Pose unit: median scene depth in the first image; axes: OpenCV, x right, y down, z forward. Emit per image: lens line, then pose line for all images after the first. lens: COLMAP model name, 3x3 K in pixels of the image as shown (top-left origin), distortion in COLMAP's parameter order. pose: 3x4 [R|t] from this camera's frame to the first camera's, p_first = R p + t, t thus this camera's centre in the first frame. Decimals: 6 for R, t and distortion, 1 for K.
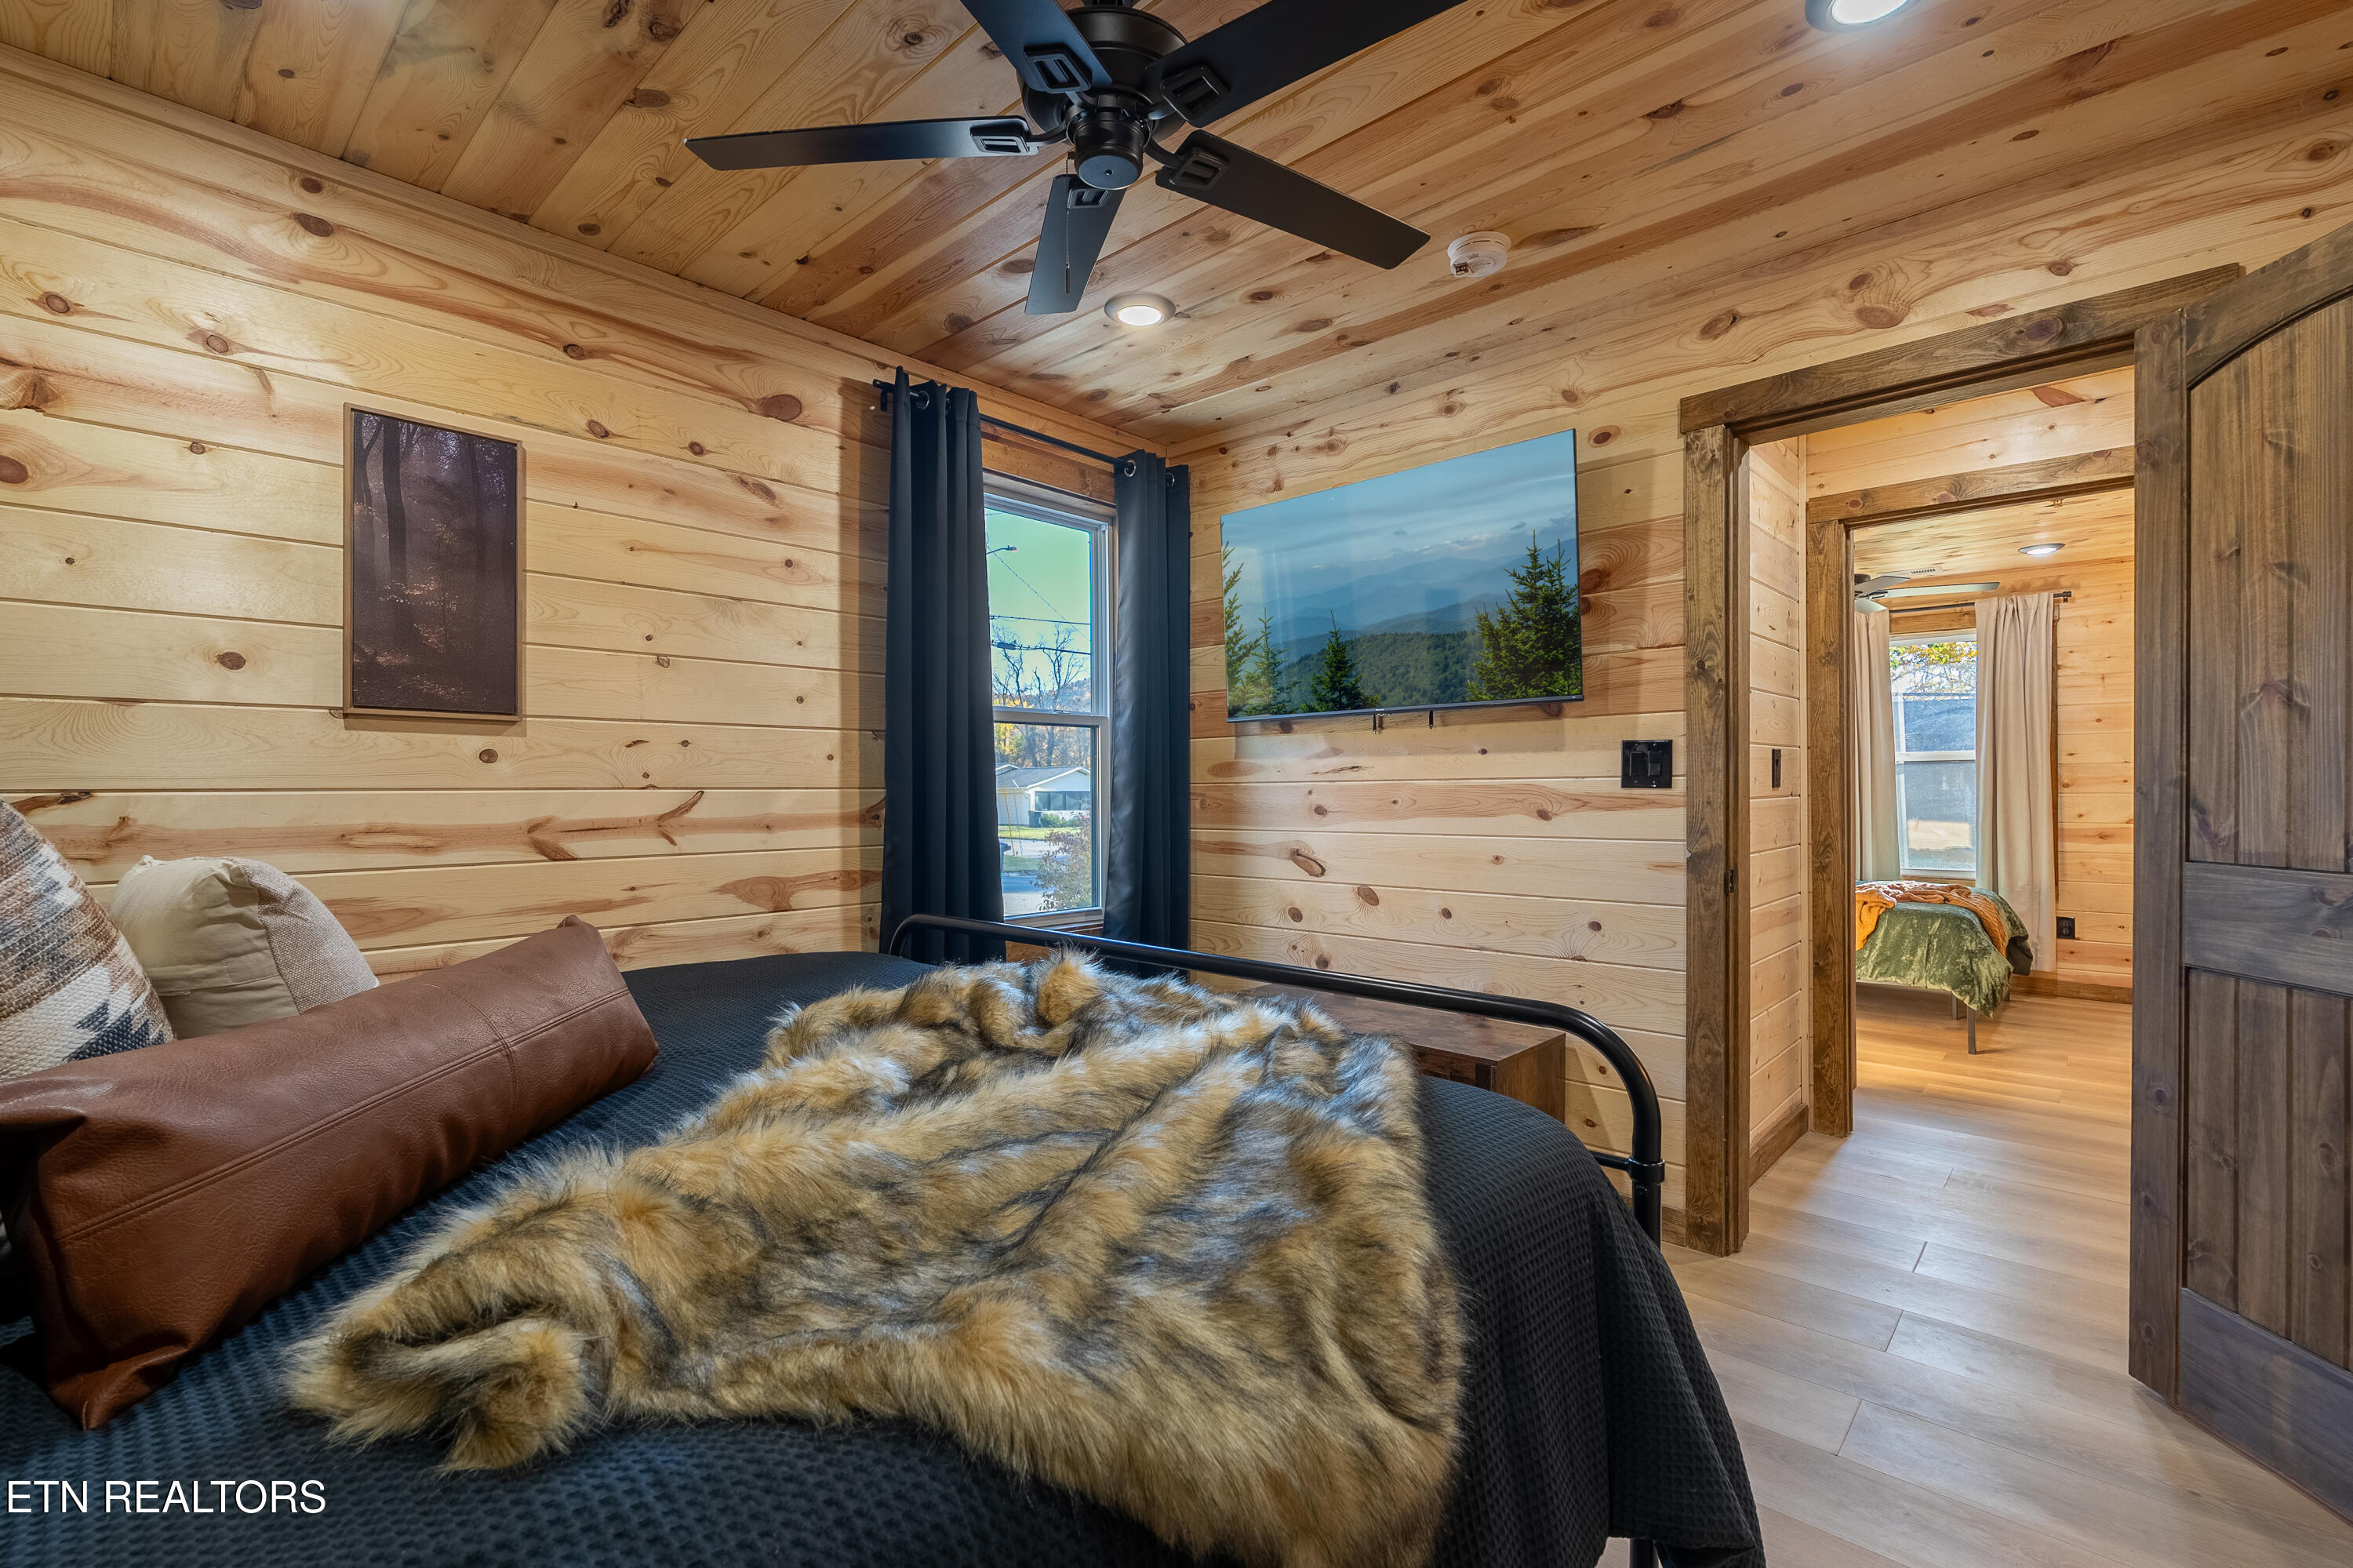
lens RADIAL K [[1032.1, 0, 1176.3], [0, 1032.1, 788.4], [0, 0, 1]] dist [-0.002916, 0.000333]
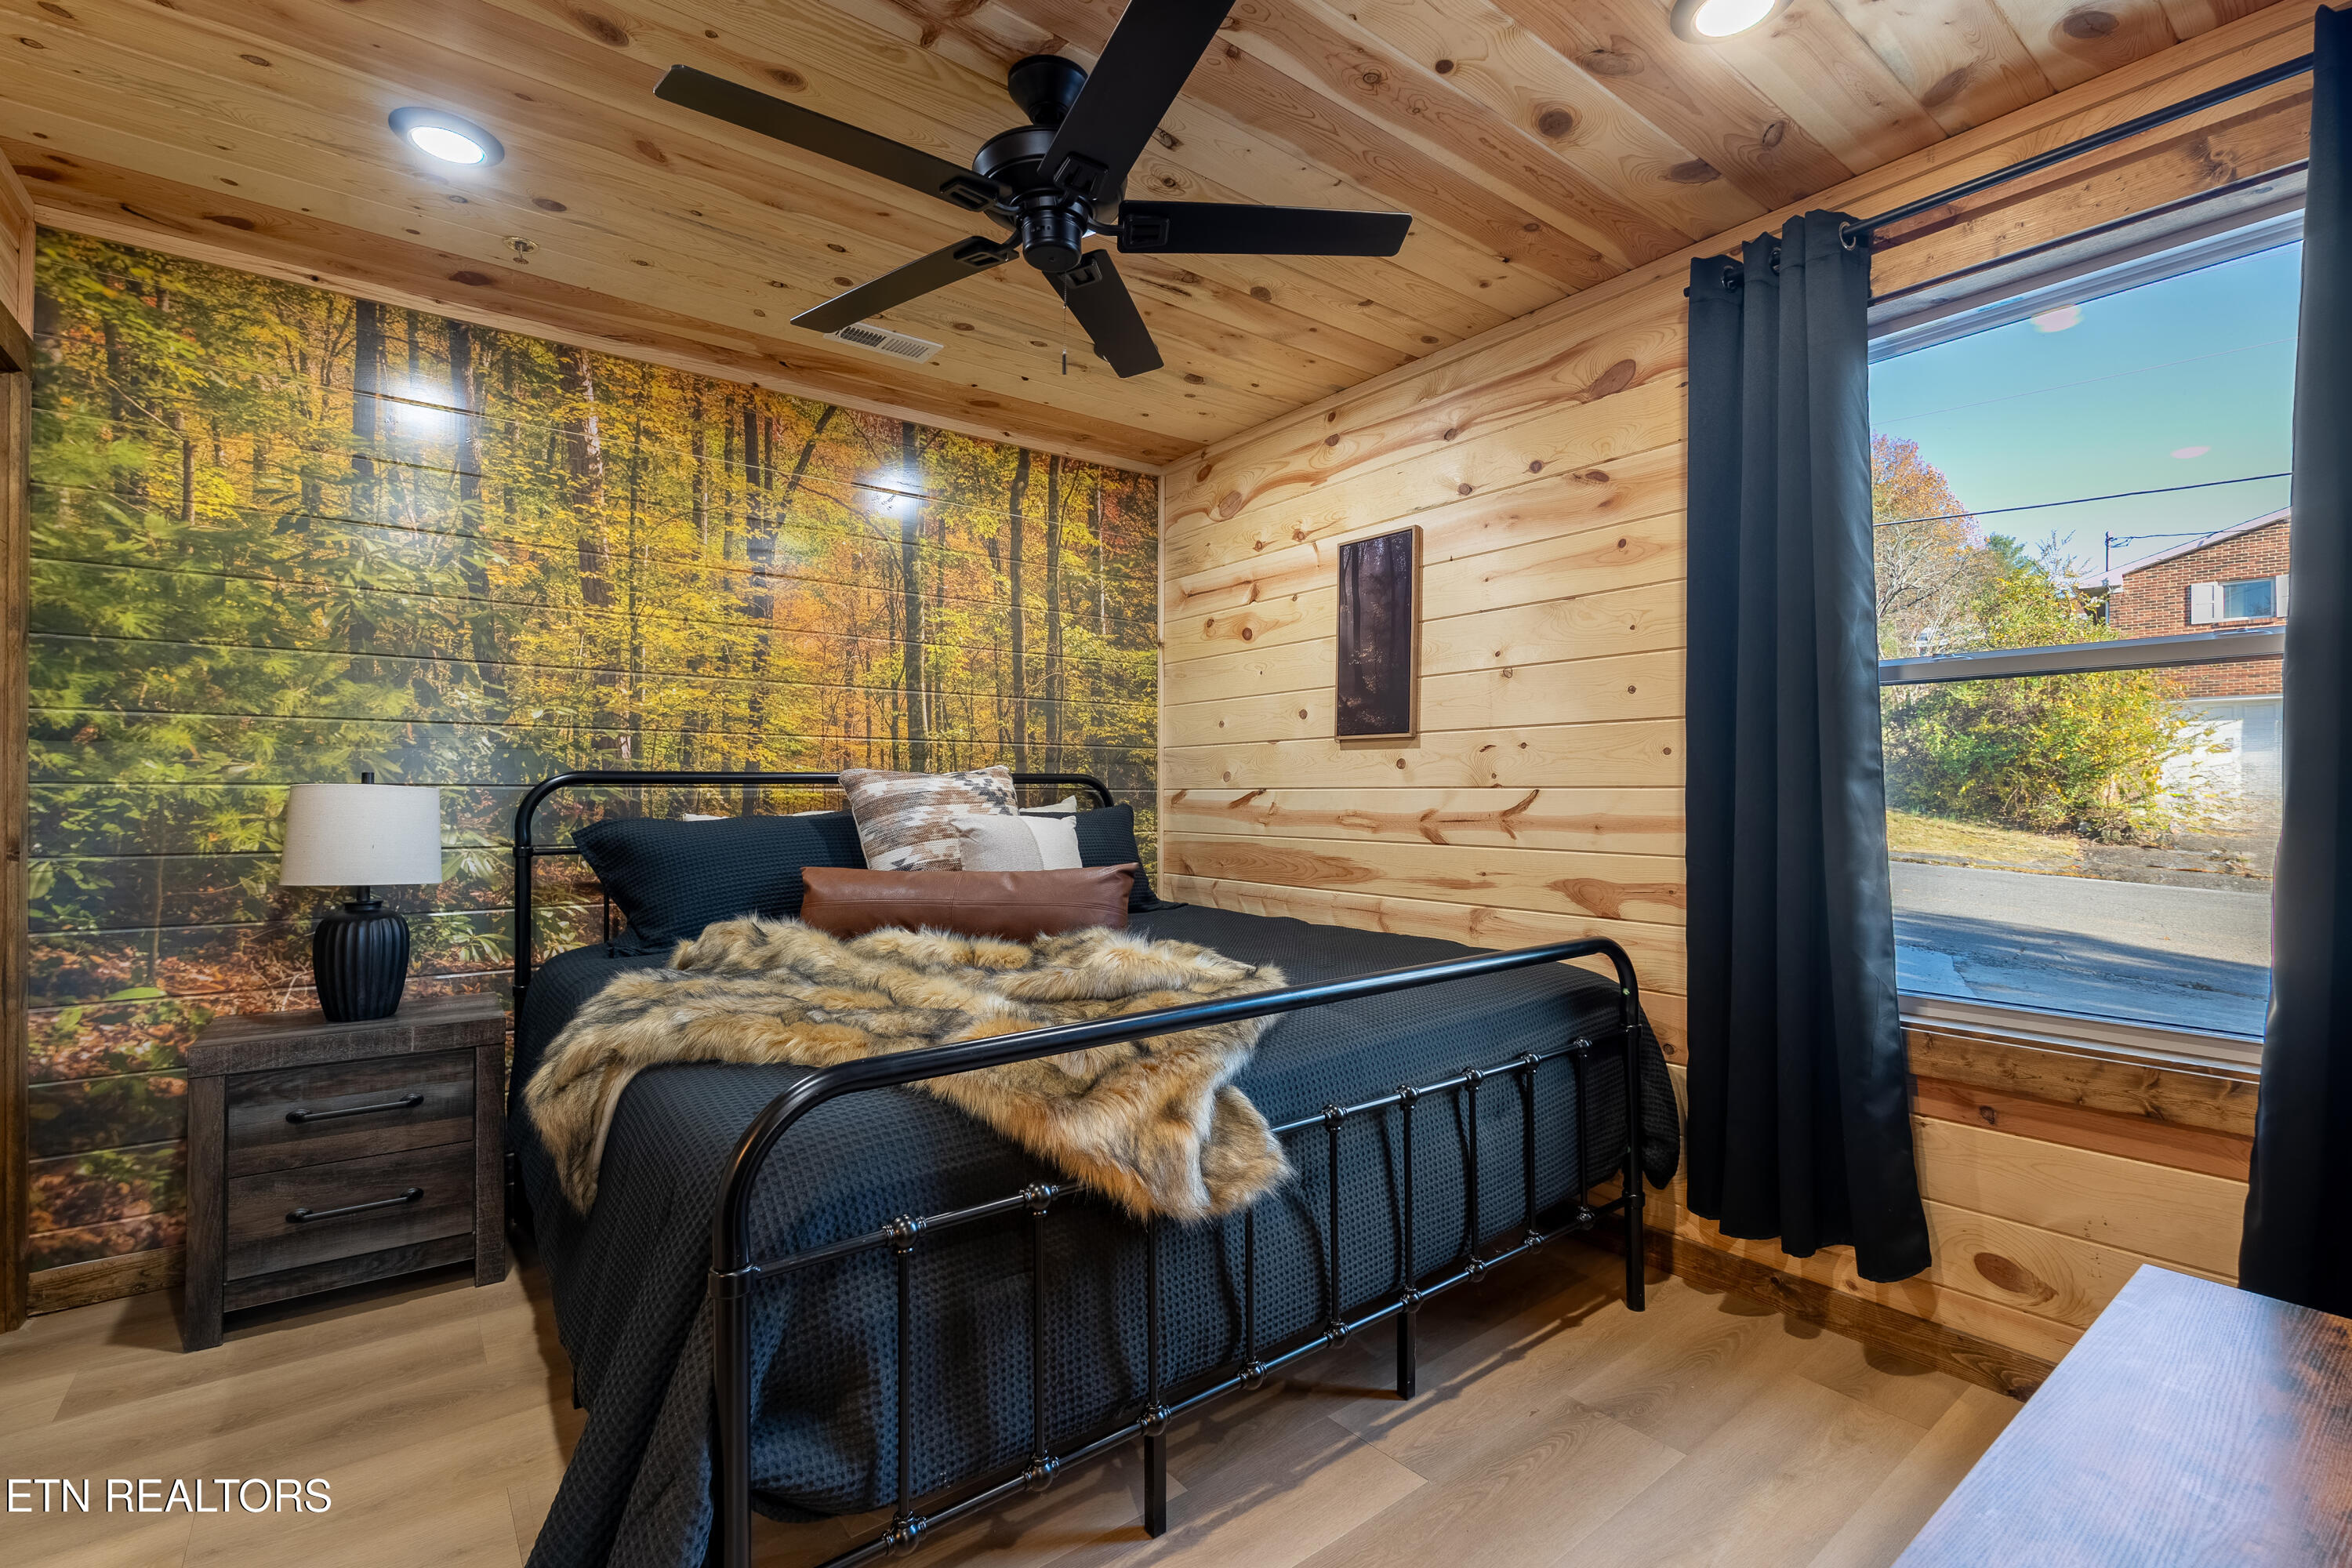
lens RADIAL K [[1031.6, 0, 1174.3], [0, 1031.6, 781.7], [0, 0, 1]] dist [-0.002916, 0.000333]
pose [[-0.164245, -0.003295, -0.986414, 0.635576], [0.002846, 0.999989, -0.003814, -0.002845], [0.986415, -0.003434, -0.164234, 0.802759]]
